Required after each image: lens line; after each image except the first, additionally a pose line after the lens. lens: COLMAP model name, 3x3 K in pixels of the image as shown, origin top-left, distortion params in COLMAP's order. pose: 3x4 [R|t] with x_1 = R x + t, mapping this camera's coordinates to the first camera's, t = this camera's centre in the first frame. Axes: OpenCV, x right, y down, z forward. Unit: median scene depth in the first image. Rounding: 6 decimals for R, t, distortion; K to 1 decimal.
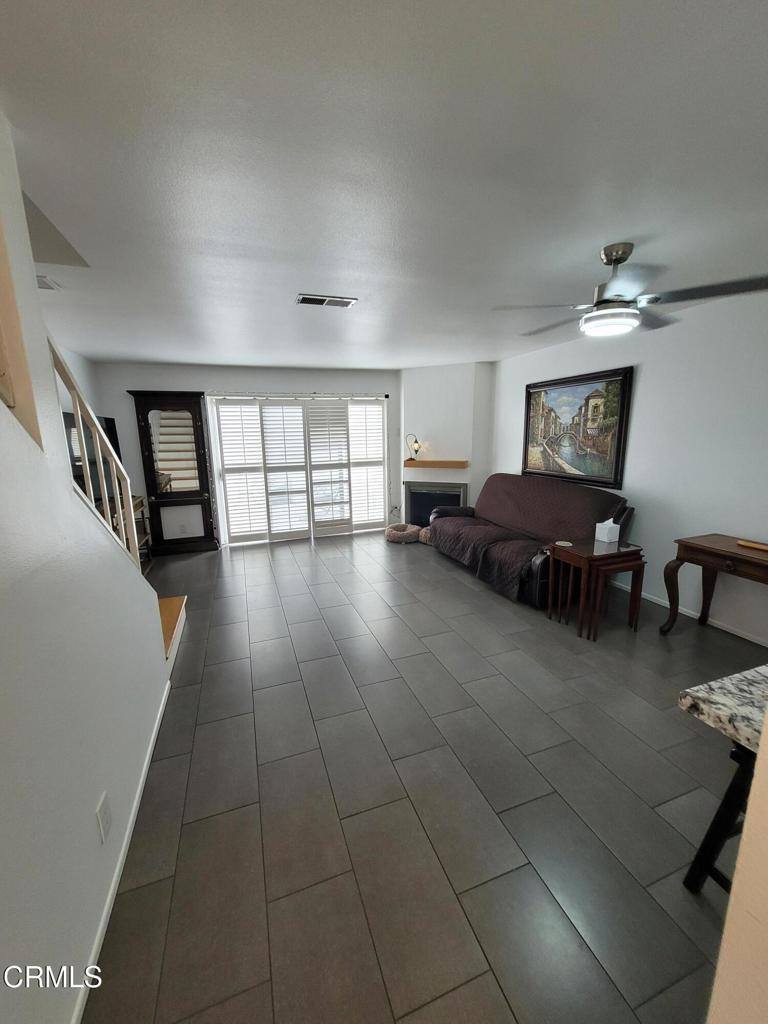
lens RADIAL K [[400.5, 0, 374.9], [0, 400.5, 511.4], [0, 0, 1]] dist [-0.003589, 0.001232]
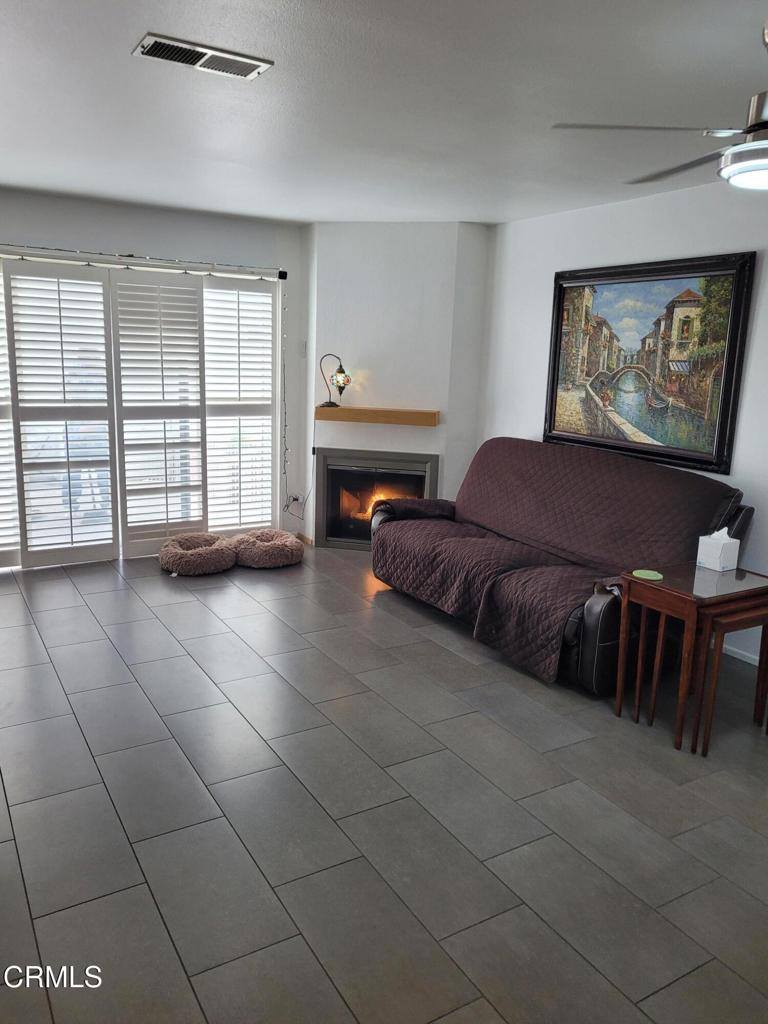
lens RADIAL K [[775.6, 0, 386.7], [0, 775.6, 504.3], [0, 0, 1]] dist [0.047031, -0.023729]
pose [[0.976406, 0.011567, 0.215633, -0.054289], [-0.011795, 0.999930, -0.000229, -0.005130], [-0.215621, -0.002320, 0.976474, 0.031910]]
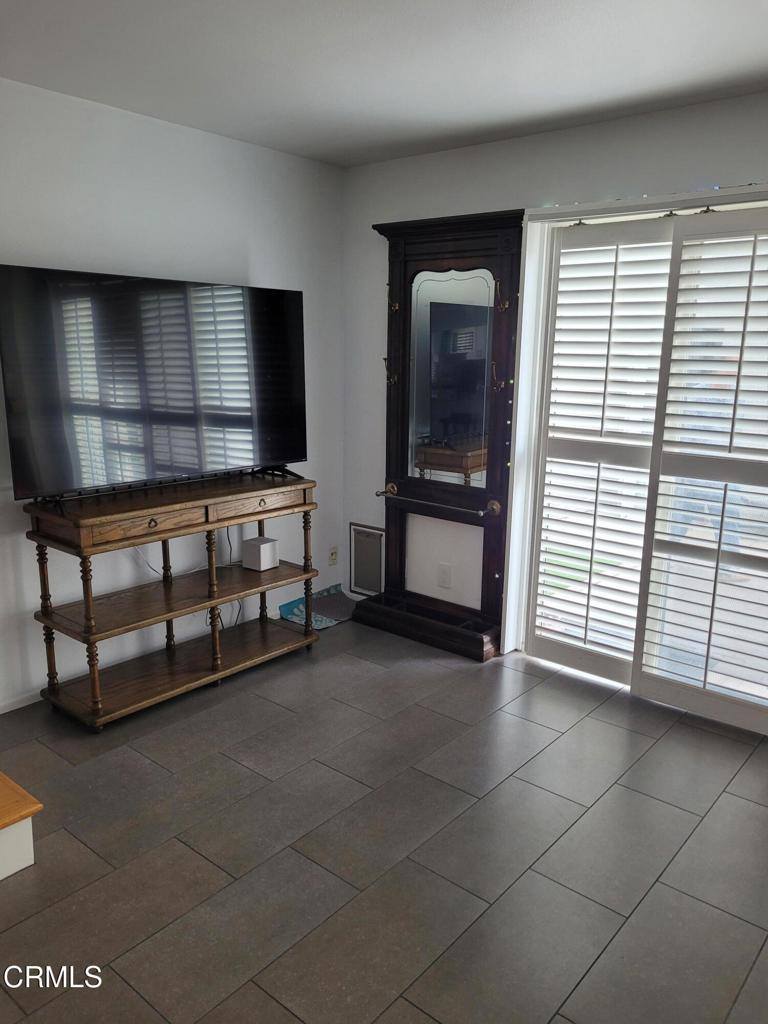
lens RADIAL K [[775.6, 0, 410.9], [0, 775.6, 508.3], [0, 0, 1]] dist [0.047031, -0.023729]
pose [[0.523543, 0.205850, -0.826758, 0.118934], [-0.190359, 0.974105, 0.121993, -0.112315], [0.830462, 0.093512, 0.549171, 0.569350]]
